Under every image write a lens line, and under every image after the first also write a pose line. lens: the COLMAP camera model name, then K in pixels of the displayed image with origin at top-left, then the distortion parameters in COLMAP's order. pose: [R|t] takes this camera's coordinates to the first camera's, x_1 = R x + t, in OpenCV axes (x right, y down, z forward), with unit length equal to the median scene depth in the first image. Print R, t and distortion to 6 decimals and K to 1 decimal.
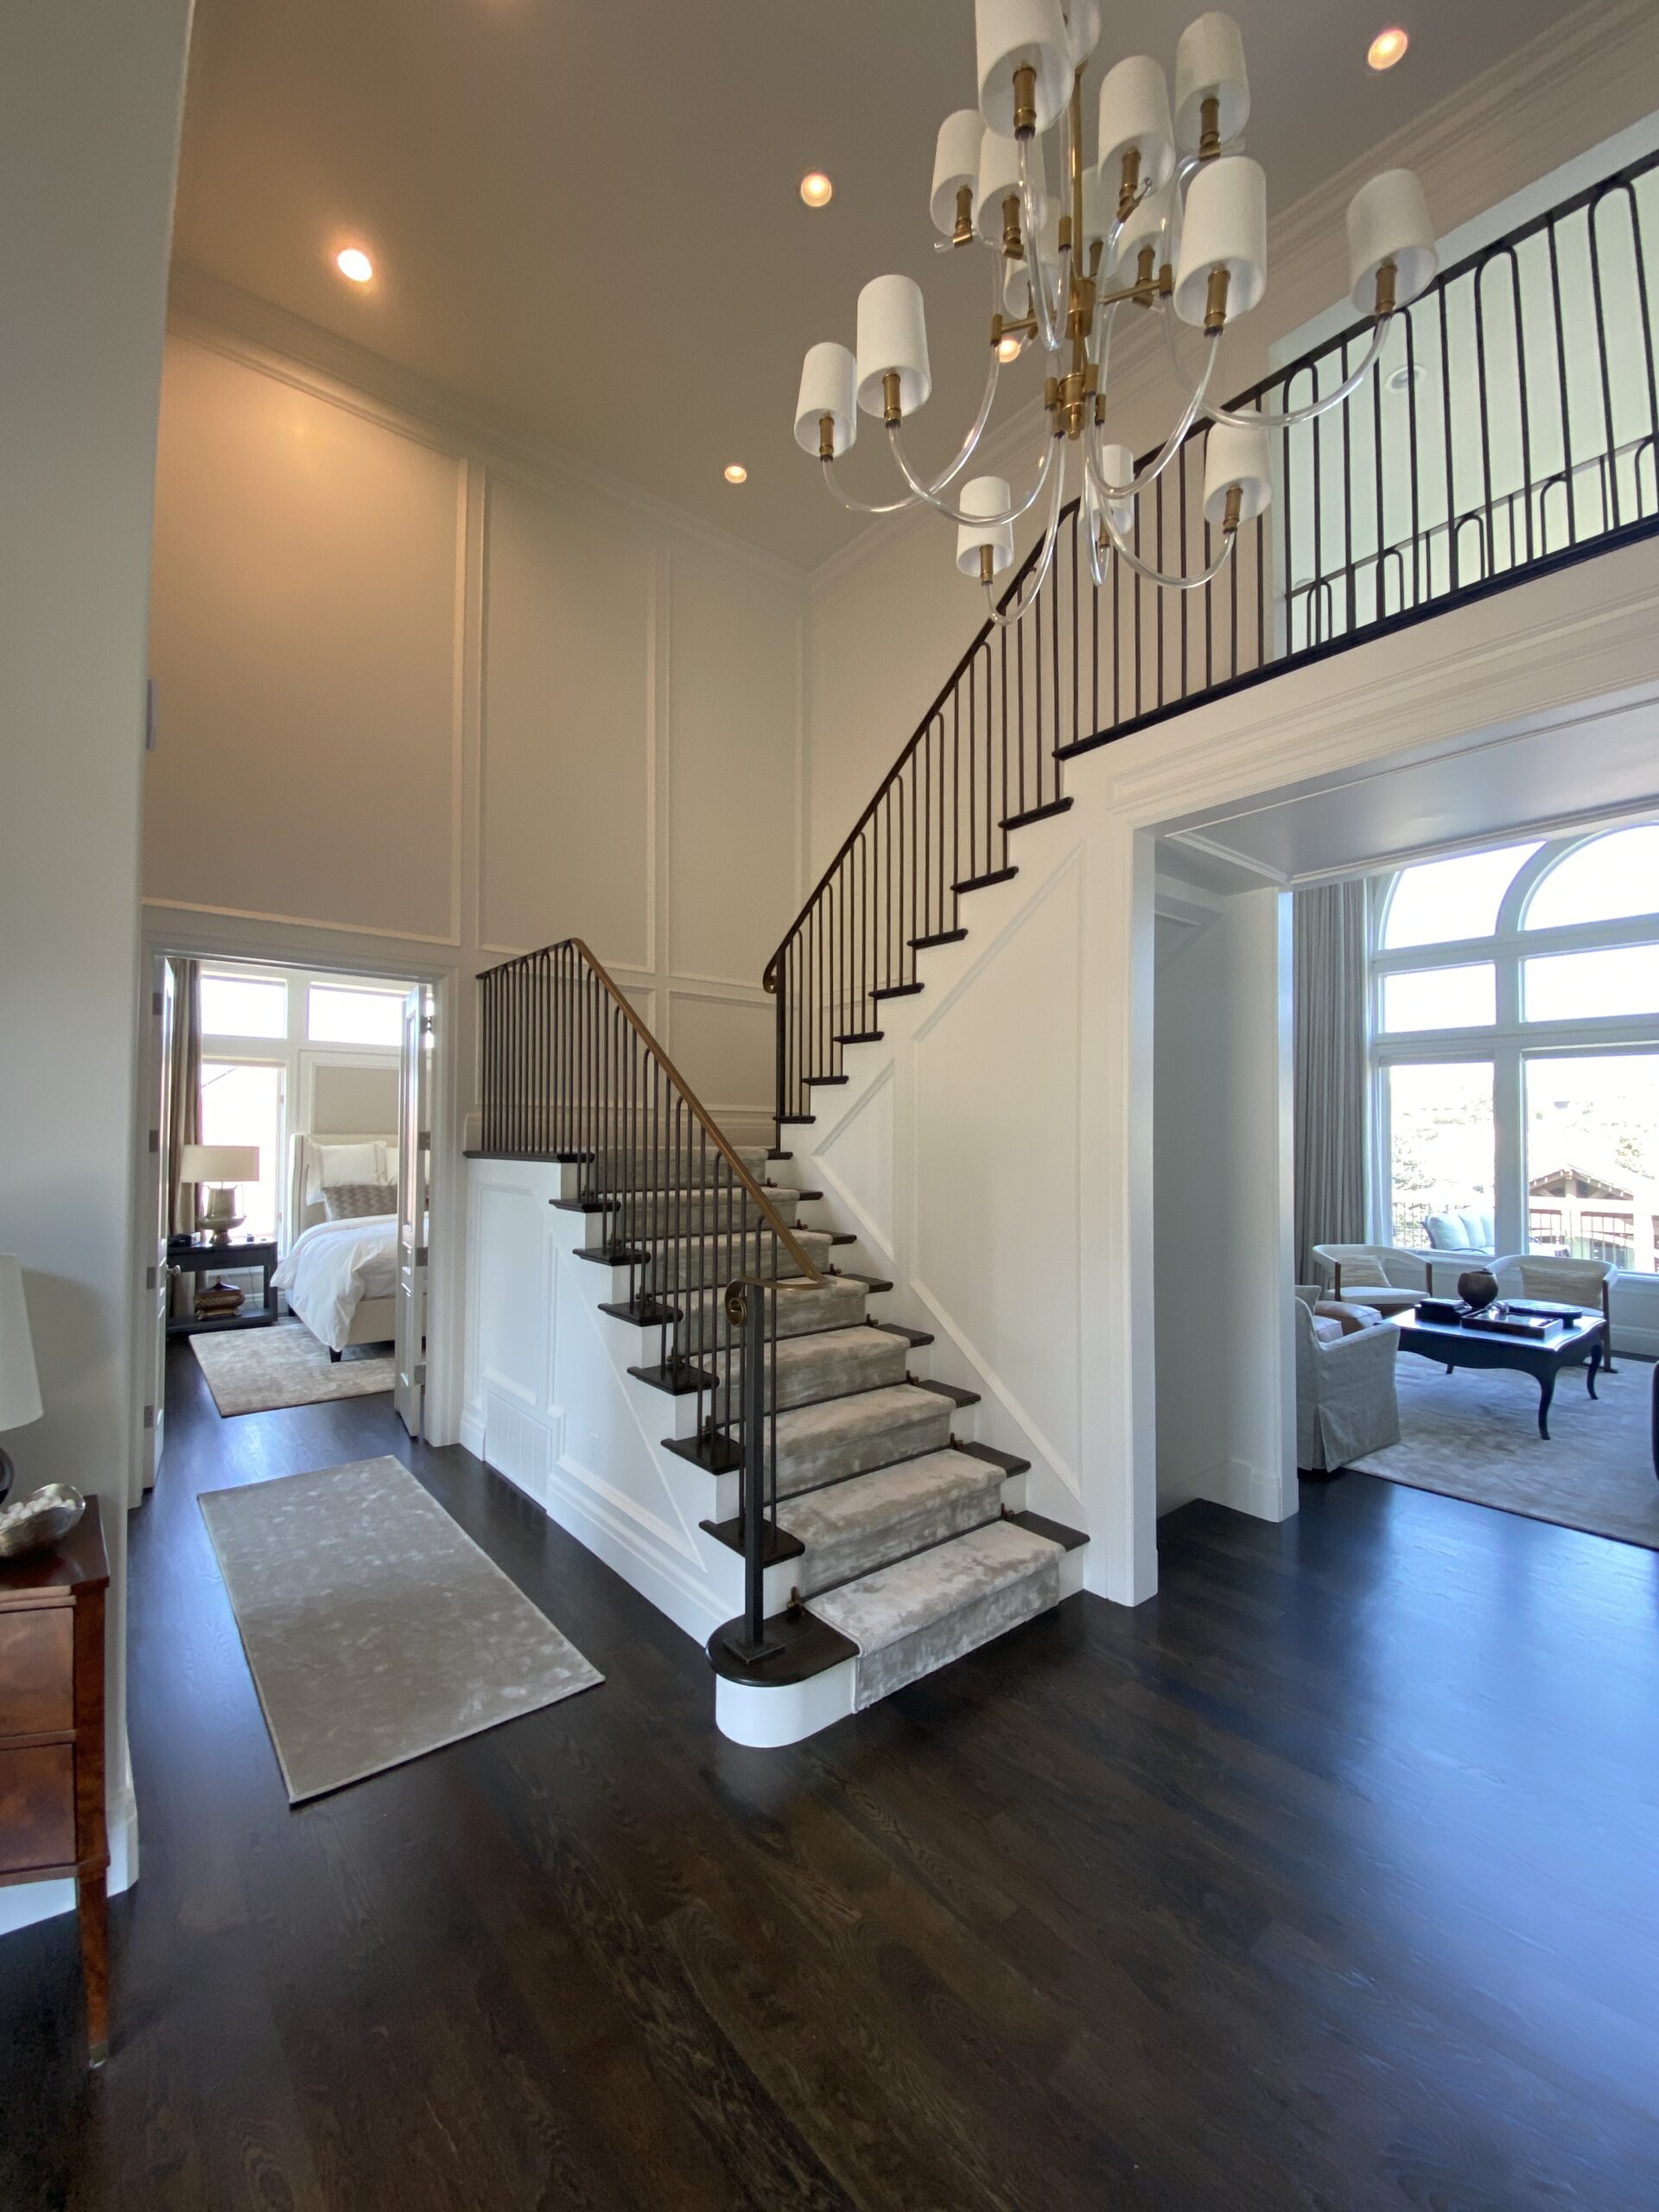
lens RADIAL K [[898.0, 0, 836.2], [0, 898.0, 1115.1], [0, 0, 1]] dist [0.003318, 0.000093]
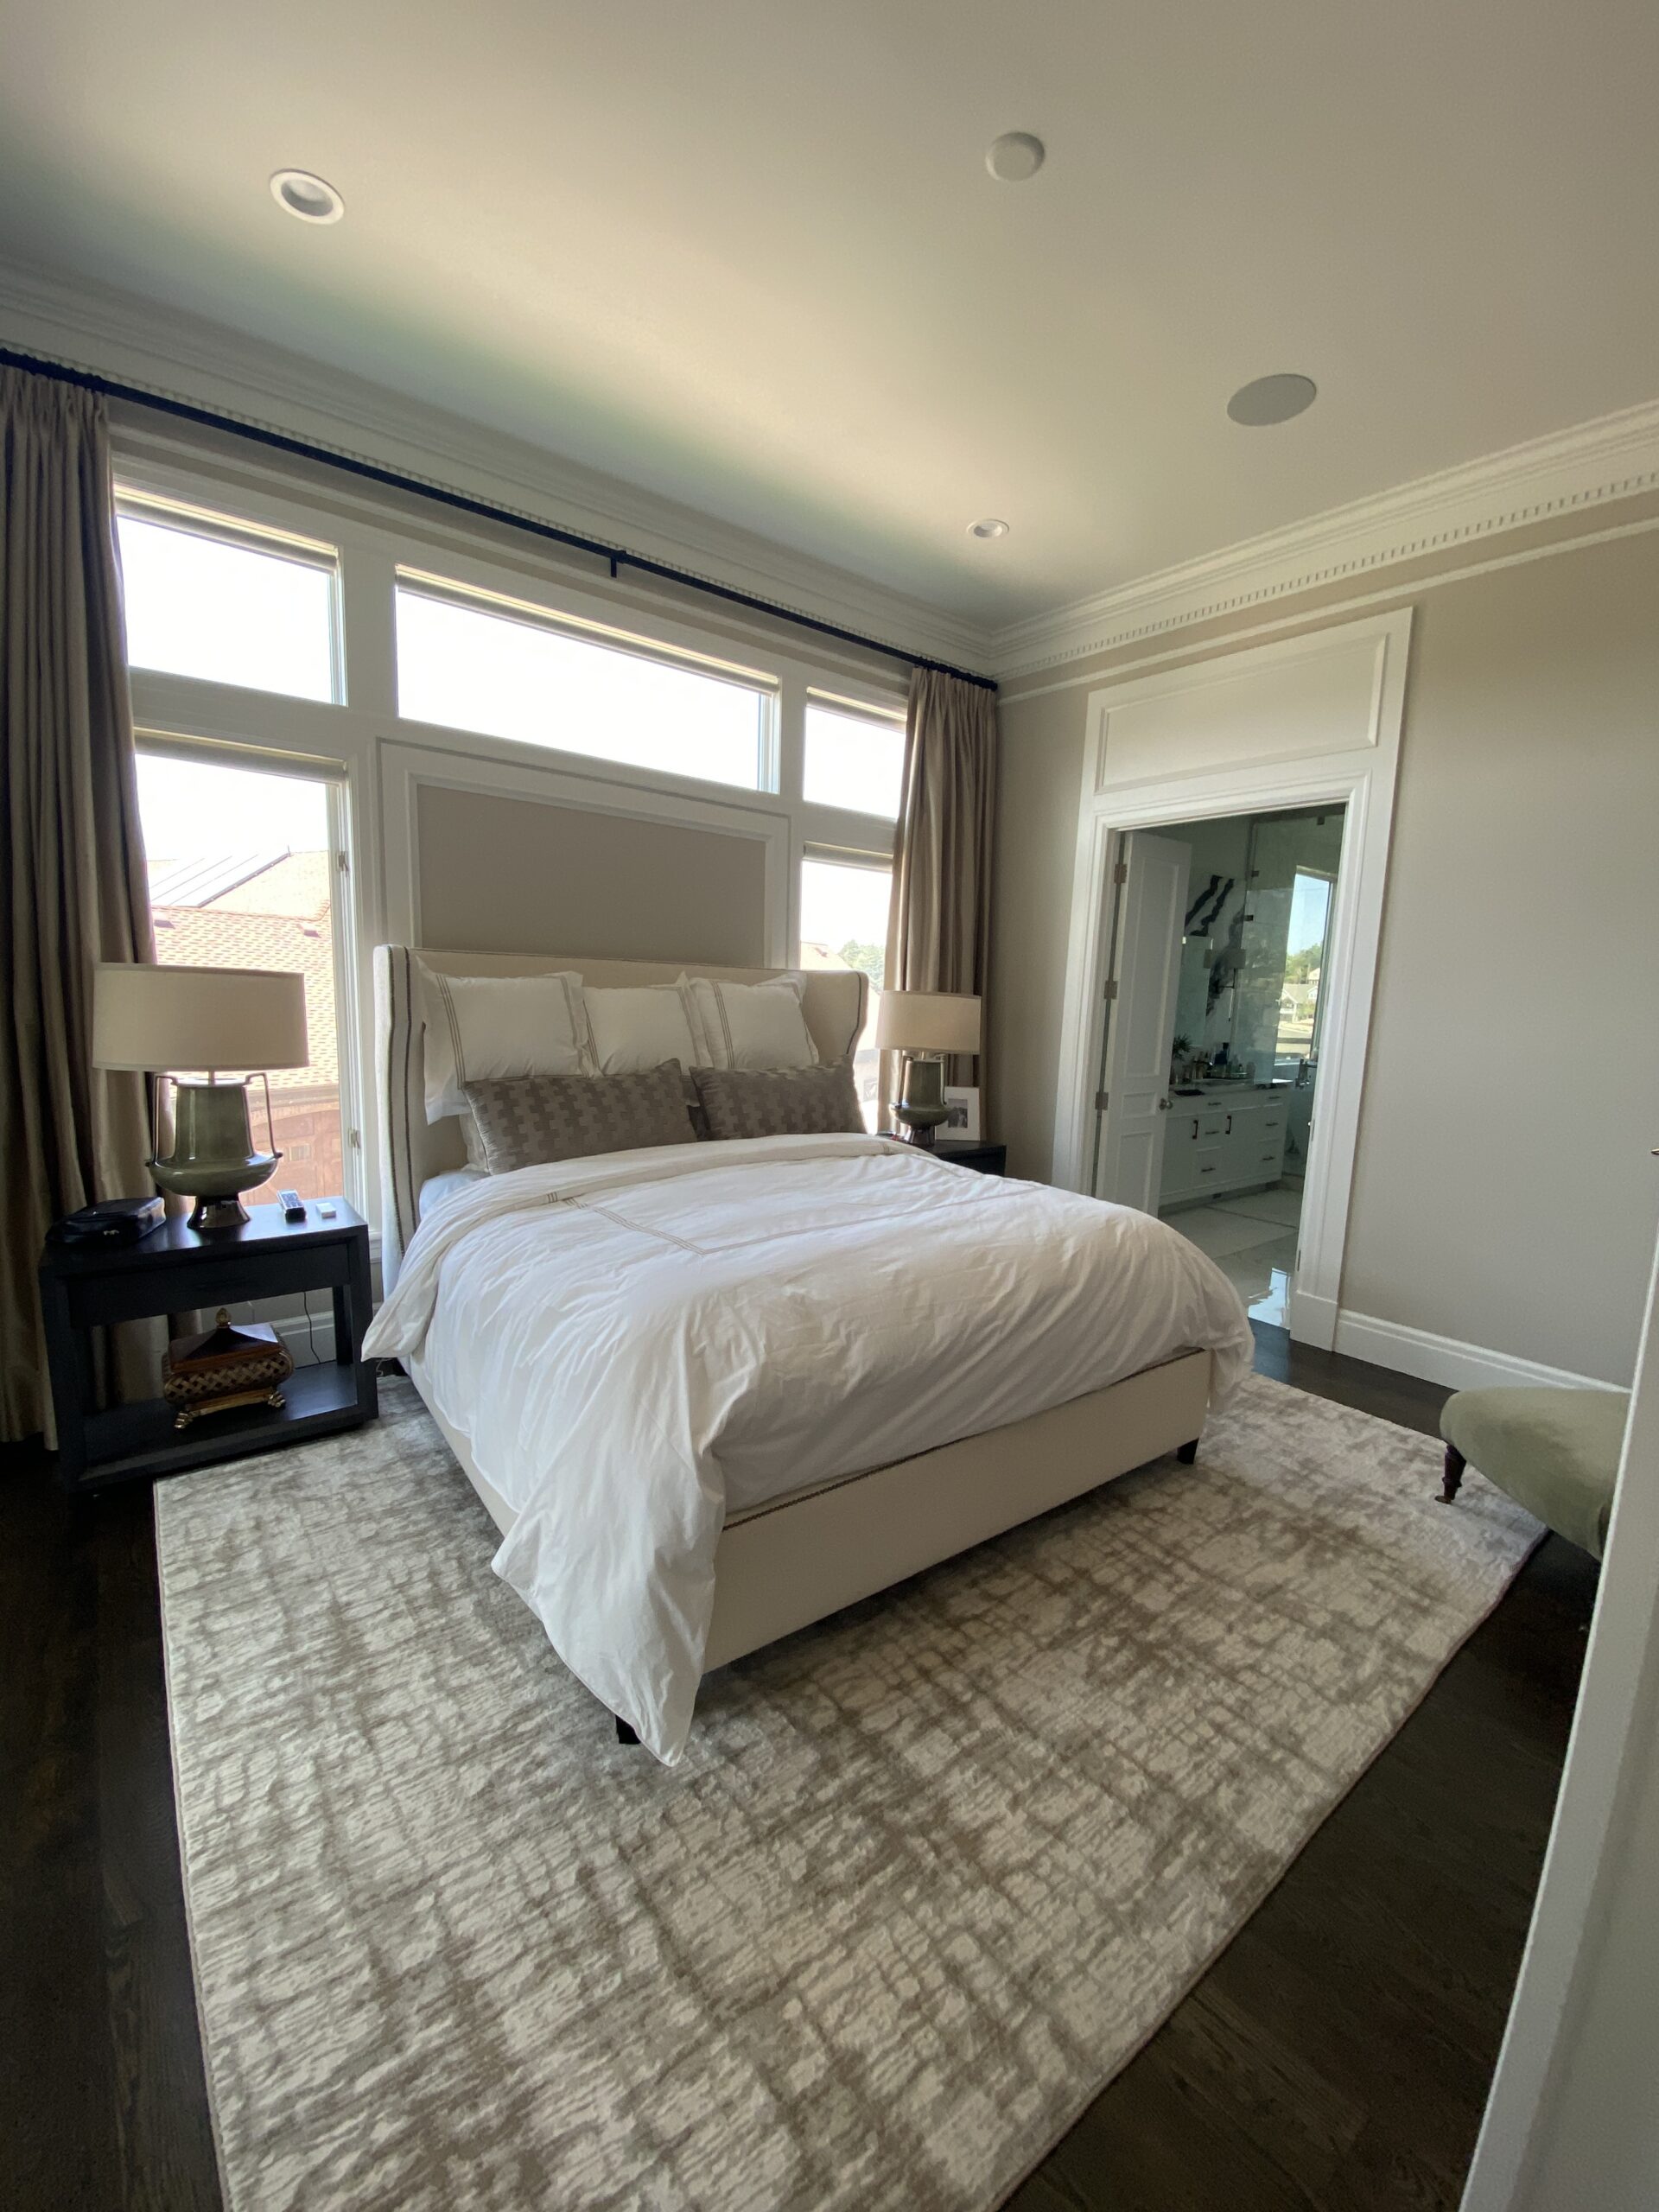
lens RADIAL K [[898.0, 0, 820.7], [0, 898.0, 1106.2], [0, 0, 1]] dist [0.003318, 0.000093]
pose [[0.999199, 0.034209, -0.020747, -0.415838], [-0.030459, 0.986662, 0.159910, 0.022982], [0.025941, -0.159150, 0.986914, 0.626319]]
